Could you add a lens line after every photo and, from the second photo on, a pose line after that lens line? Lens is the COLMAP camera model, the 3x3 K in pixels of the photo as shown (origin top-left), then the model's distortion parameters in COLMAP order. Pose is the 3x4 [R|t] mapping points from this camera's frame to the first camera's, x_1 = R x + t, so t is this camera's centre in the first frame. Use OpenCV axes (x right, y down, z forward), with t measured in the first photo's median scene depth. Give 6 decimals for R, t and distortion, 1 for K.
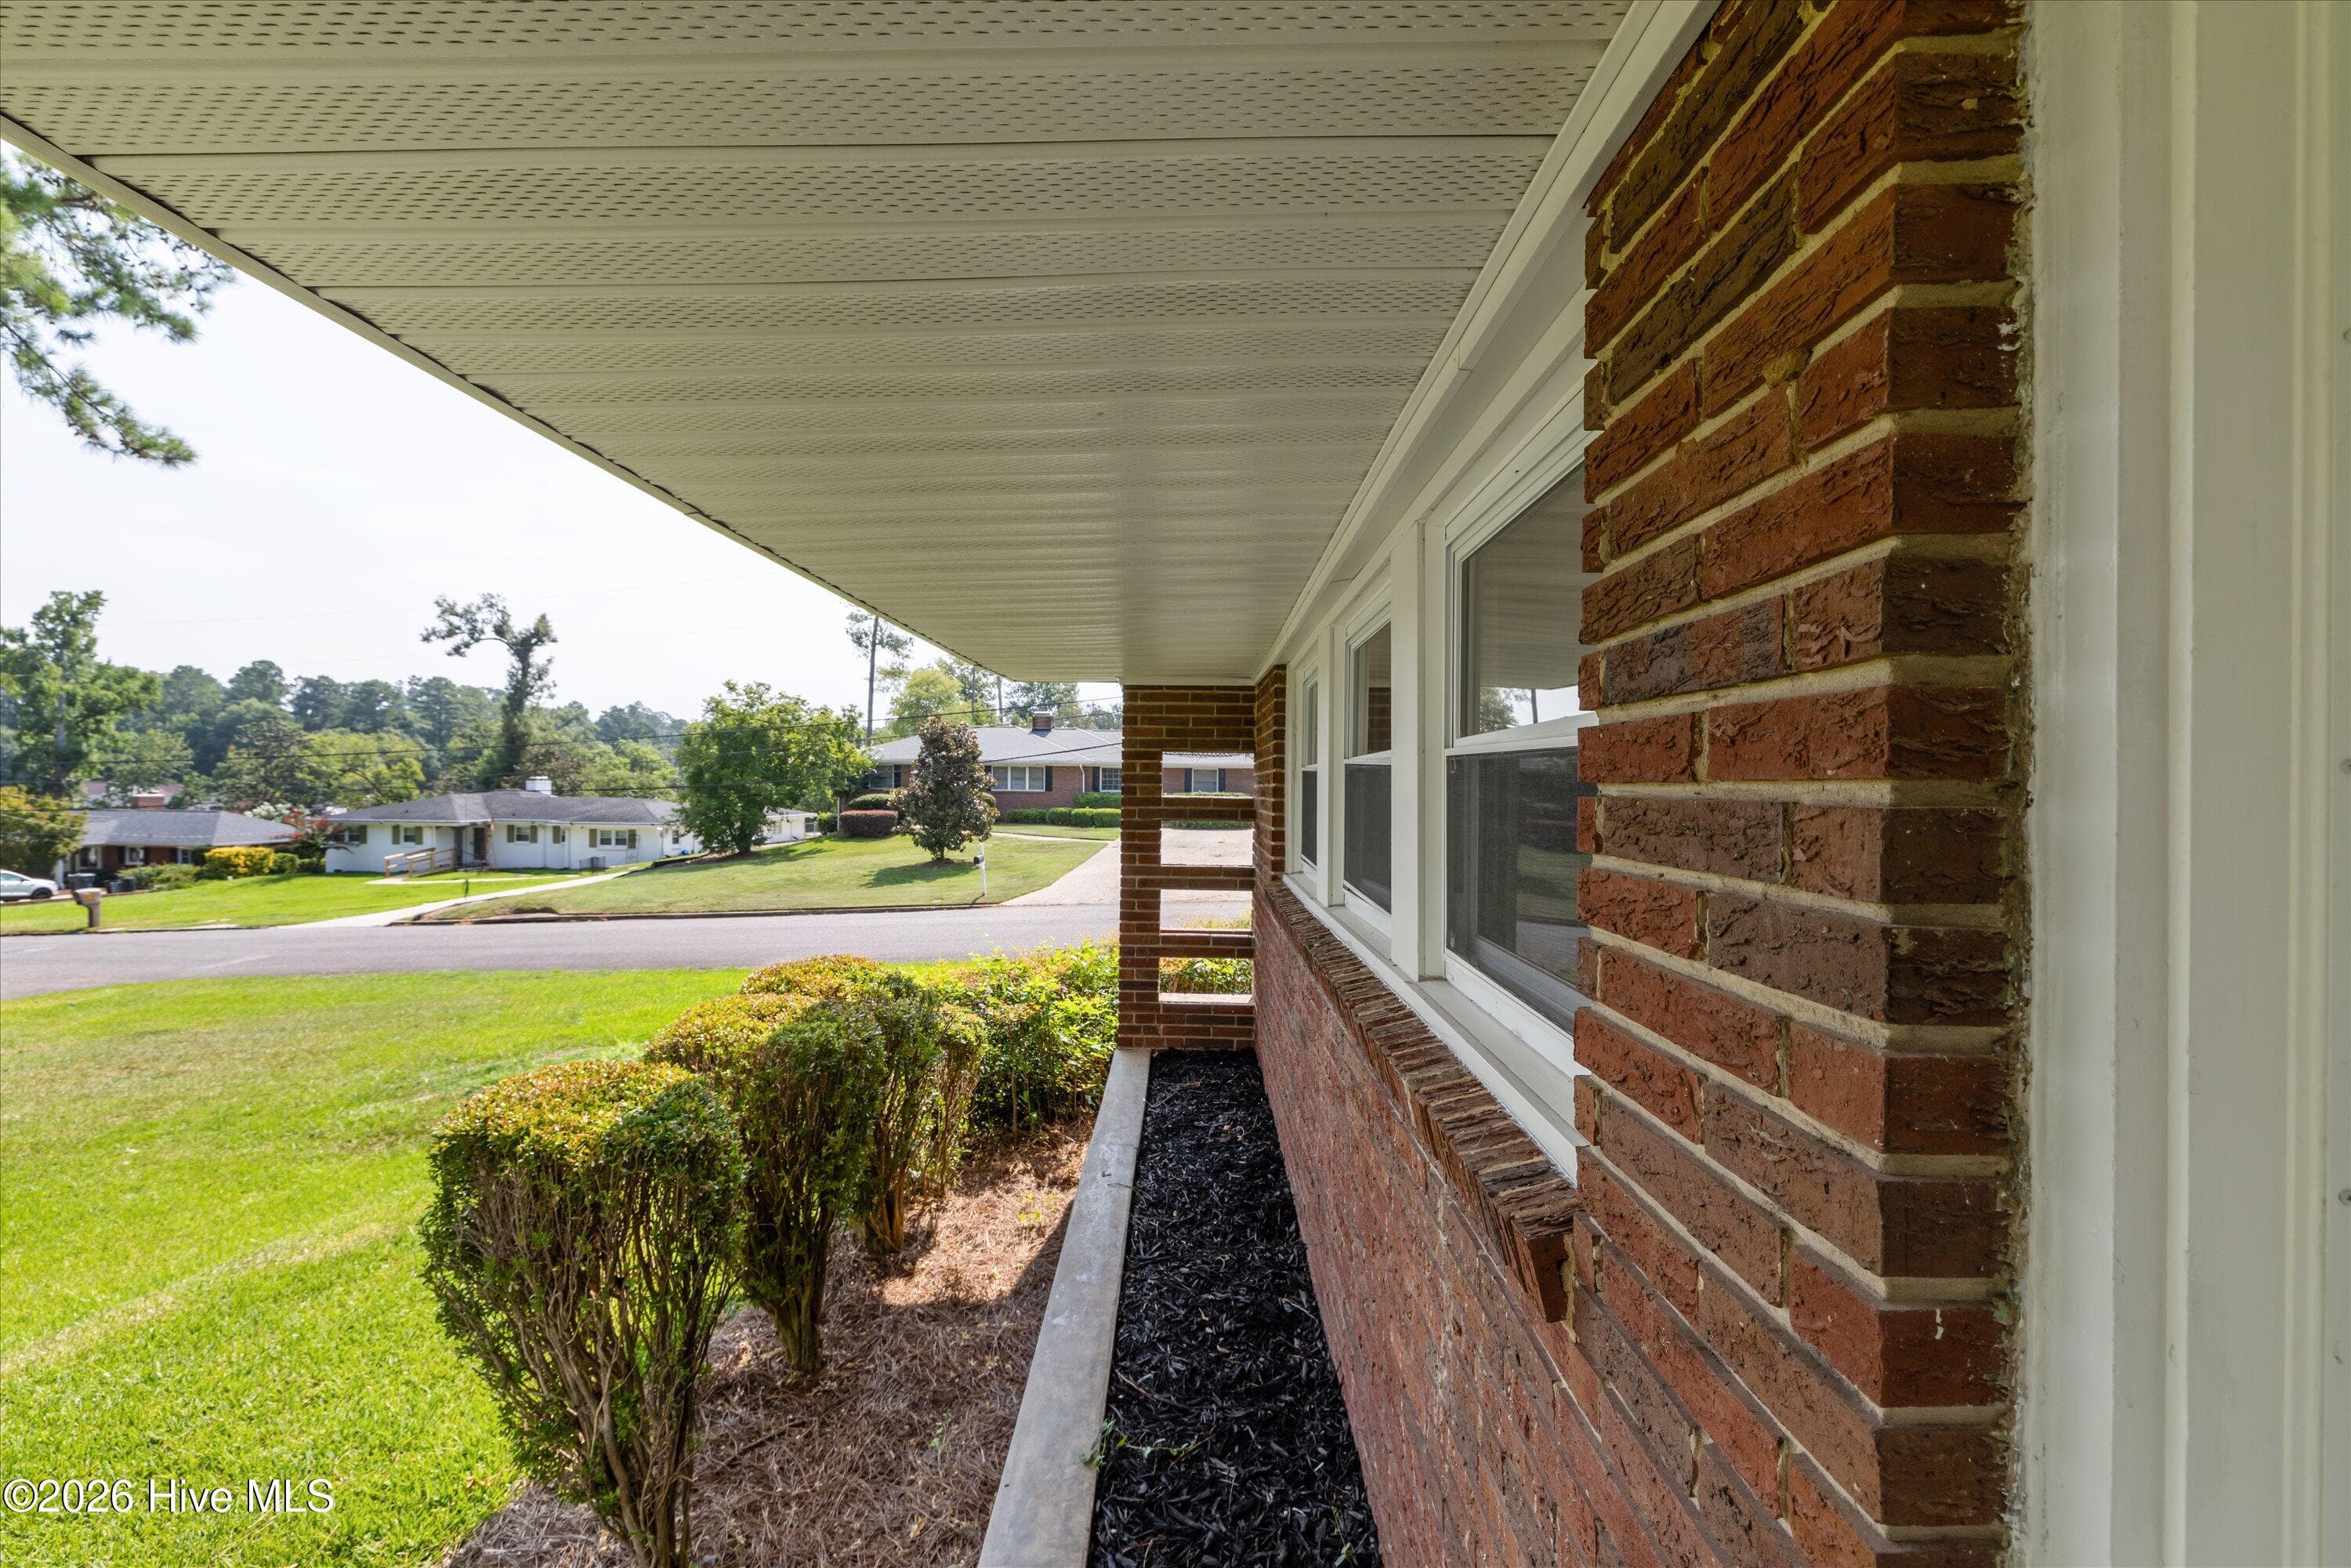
lens RADIAL K [[1000.2, 0, 1181.4], [0, 1000.2, 782.0], [0, 0, 1]] dist [0.001499, -0.000075]
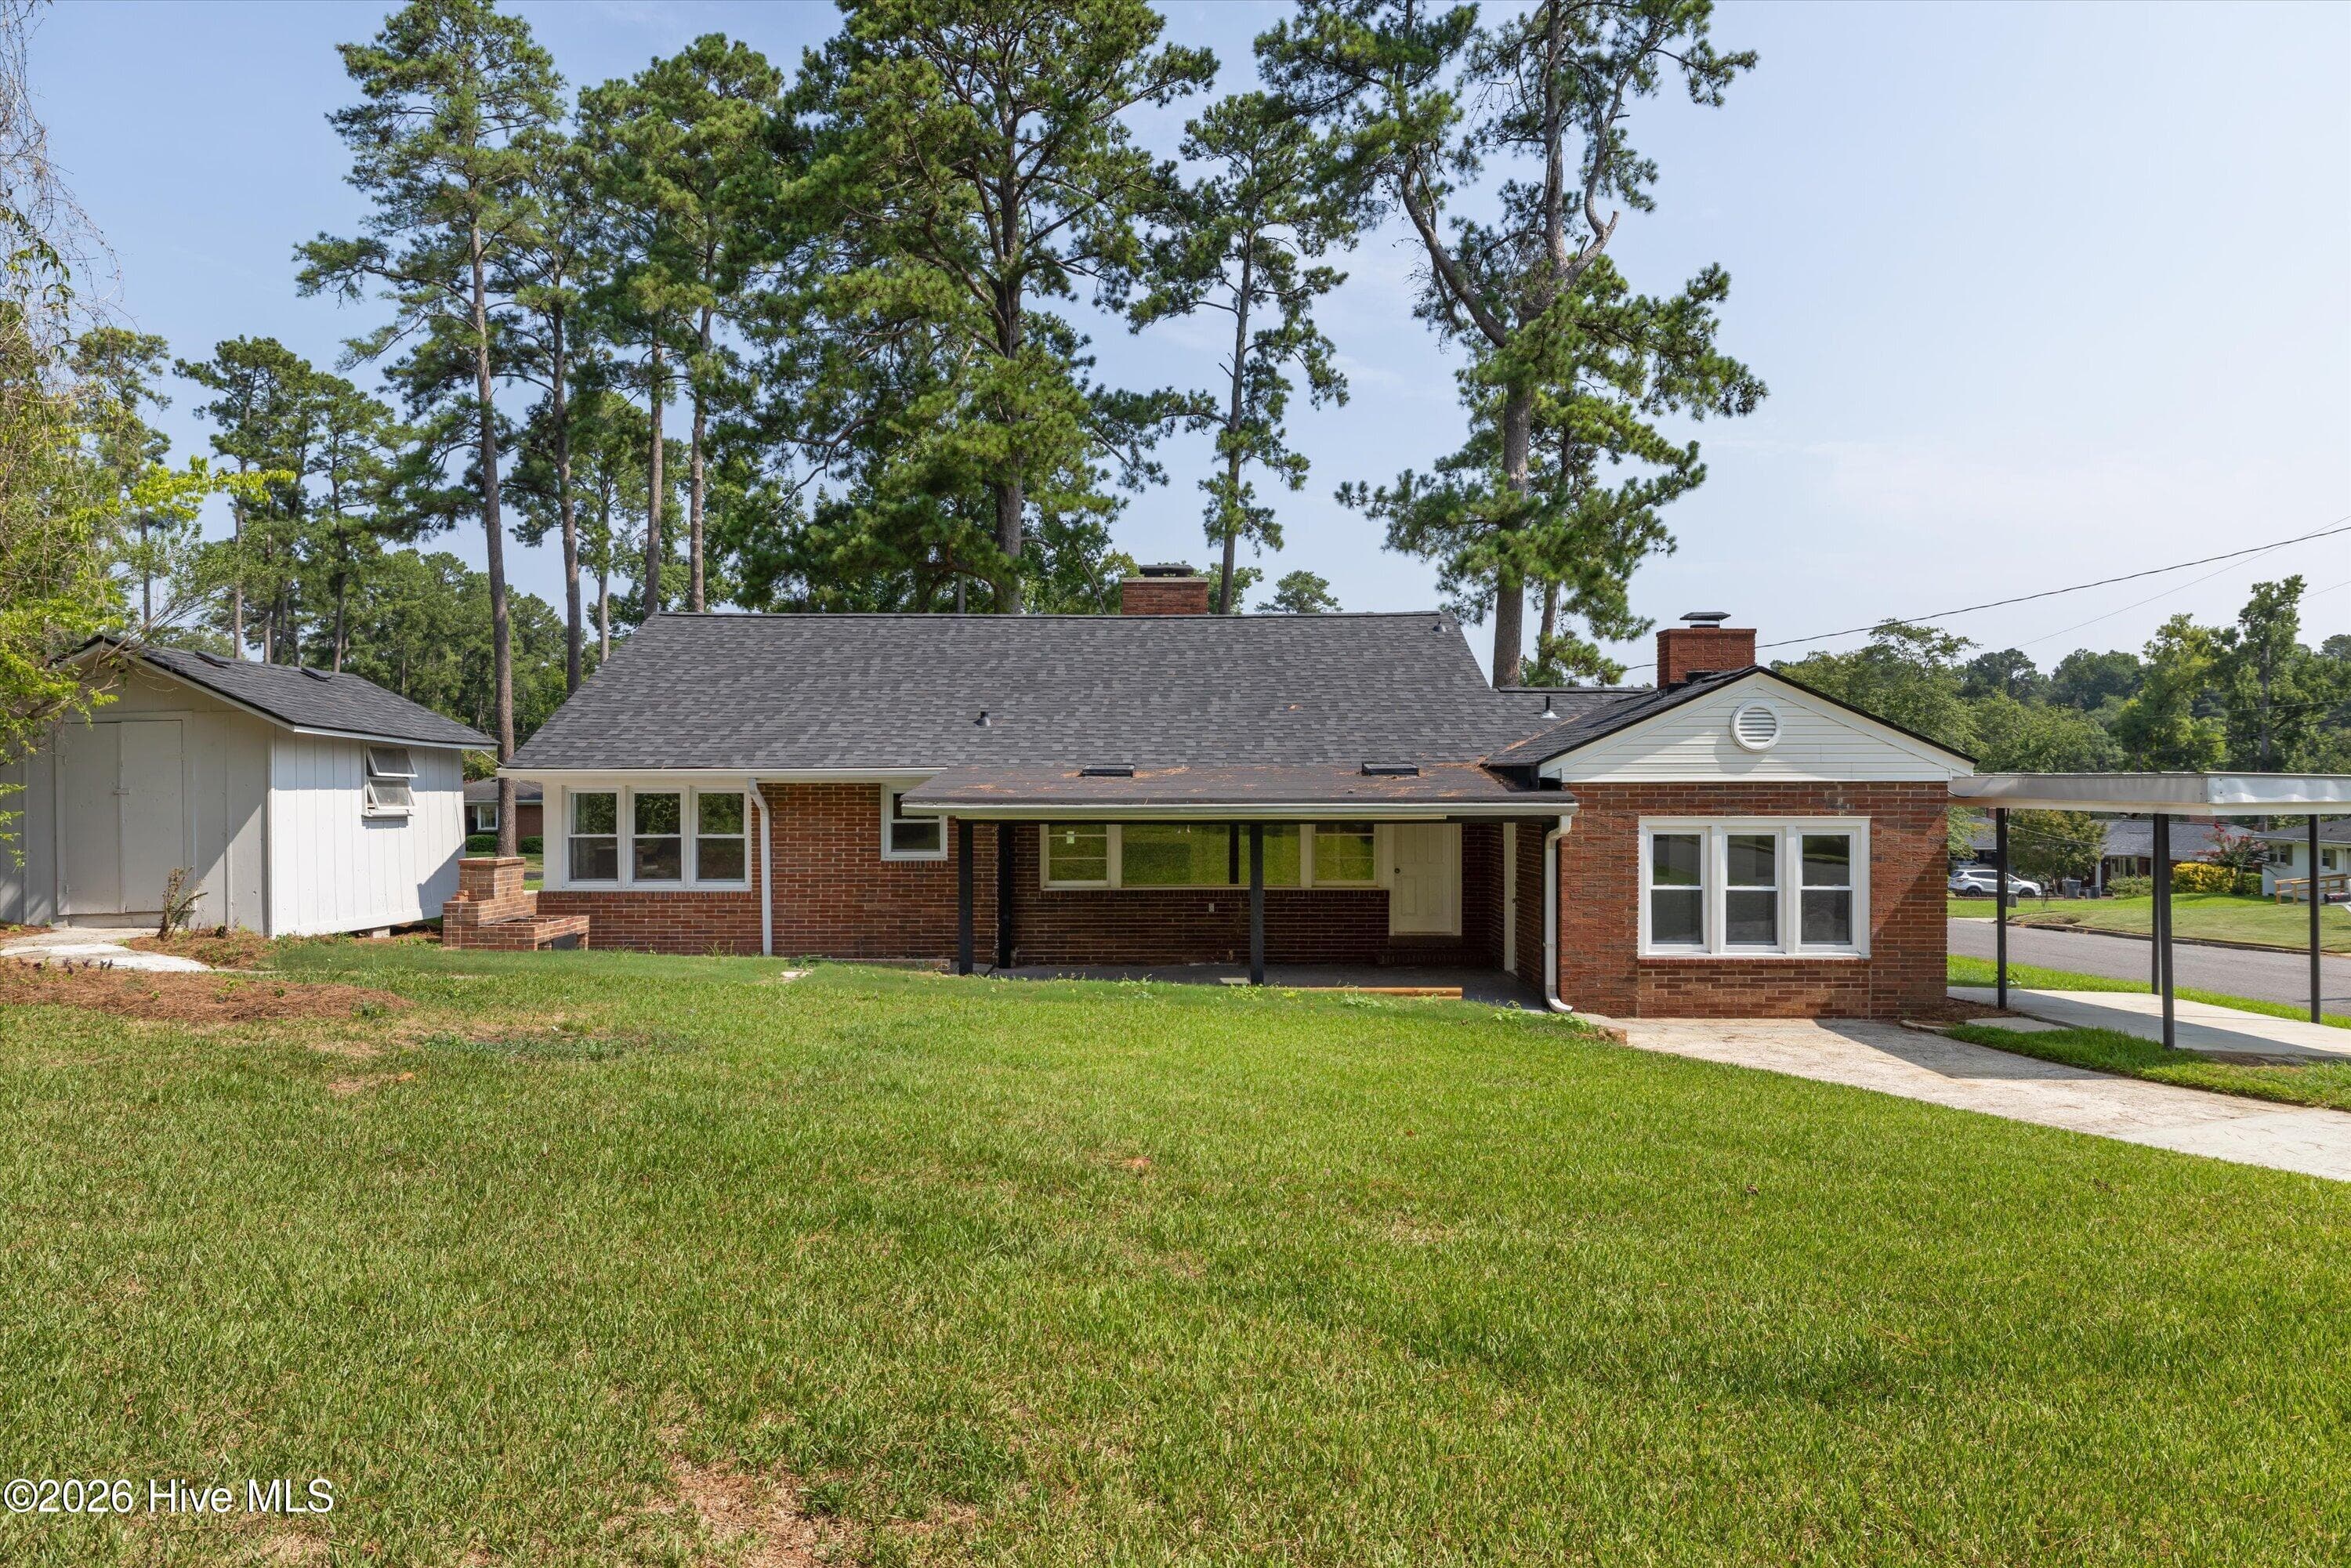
lens RADIAL K [[1589.2, 0, 1184.0], [0, 1589.2, 788.1], [0, 0, 1]] dist [0.020033, -0.025910]
pose [[0.003840, -0.002876, -0.999988, 0.326602], [0.003064, 0.999991, -0.002864, -0.002954], [0.999988, -0.003053, 0.003848, 0.014566]]
